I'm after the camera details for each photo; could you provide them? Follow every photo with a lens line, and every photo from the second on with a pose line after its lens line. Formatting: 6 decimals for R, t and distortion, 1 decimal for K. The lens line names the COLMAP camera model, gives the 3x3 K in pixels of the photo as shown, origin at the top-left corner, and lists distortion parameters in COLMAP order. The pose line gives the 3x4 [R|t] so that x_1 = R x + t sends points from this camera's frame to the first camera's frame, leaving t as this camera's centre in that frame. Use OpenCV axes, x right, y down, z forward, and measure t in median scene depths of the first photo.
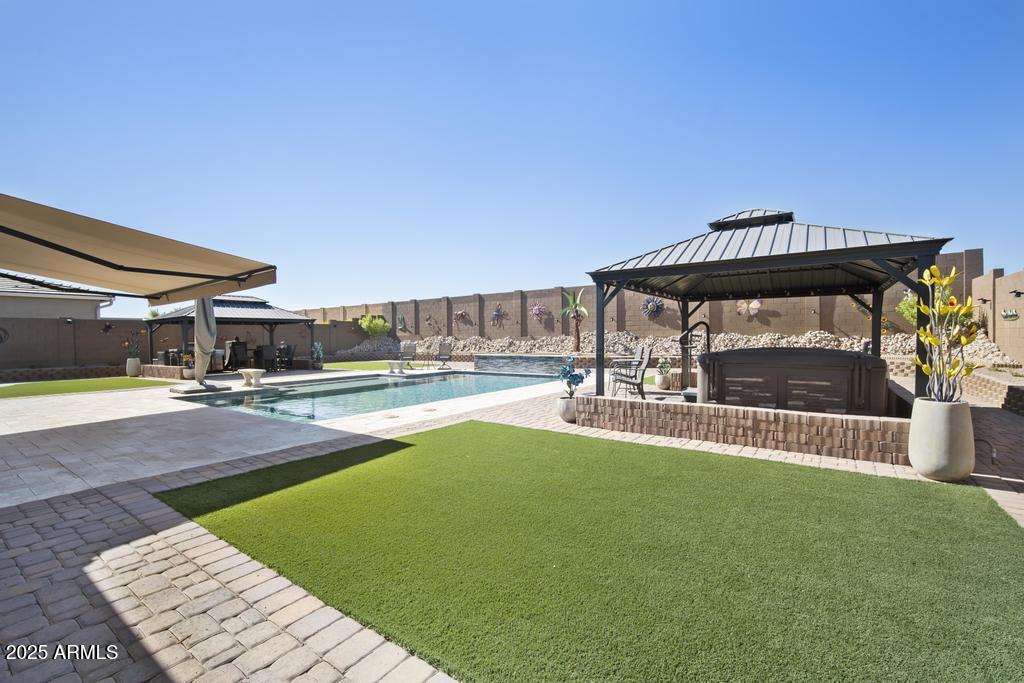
lens RADIAL K [[440.4, 0, 503.6], [0, 440.4, 342.0], [0, 0, 1]] dist [-0.015682, 0.001558]
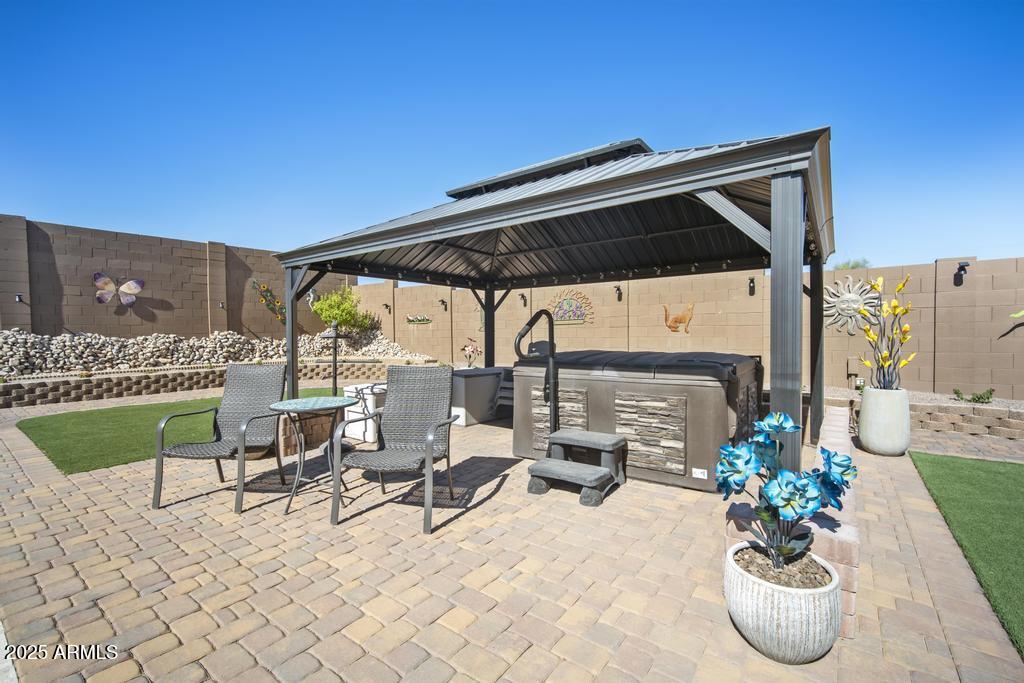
lens RADIAL K [[440.4, 0, 509.2], [0, 440.4, 336.0], [0, 0, 1]] dist [-0.015682, 0.001558]
pose [[0.032133, -0.000163, 0.999484, -0.026772], [0.018236, 0.999834, -0.000423, -0.006956], [-0.999317, 0.018241, 0.032131, 0.441419]]
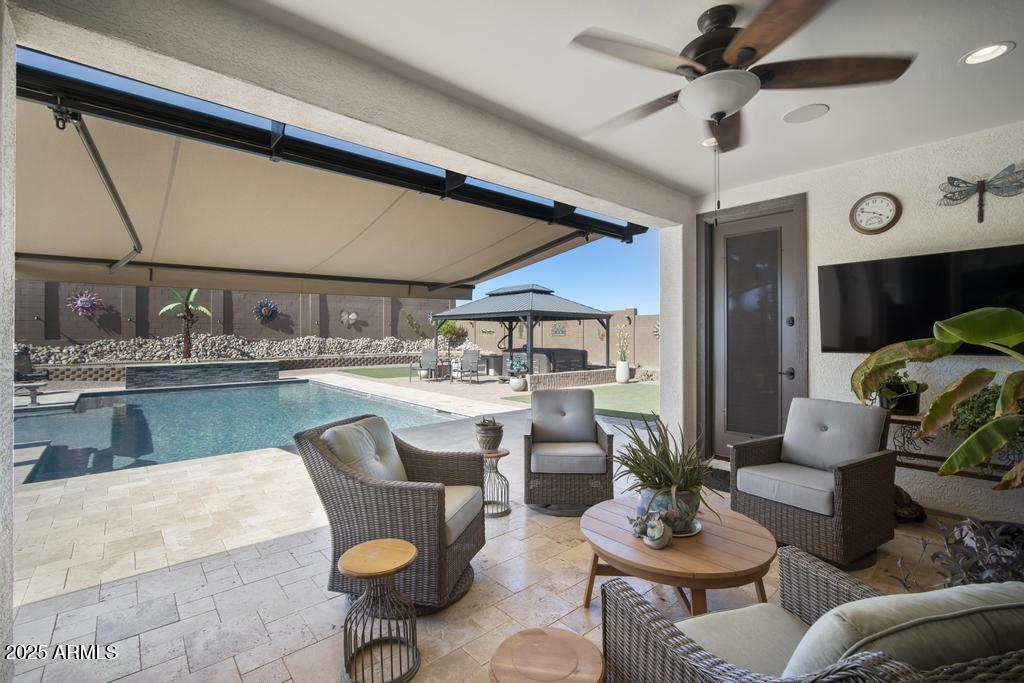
lens RADIAL K [[440.4, 0, 508.9], [0, 440.4, 335.5], [0, 0, 1]] dist [-0.015682, 0.001558]
pose [[0.232357, 0.008529, 0.972593, -0.602203], [0.005000, 0.999938, -0.009963, -0.011466], [-0.972618, 0.007178, 0.232300, 0.234114]]
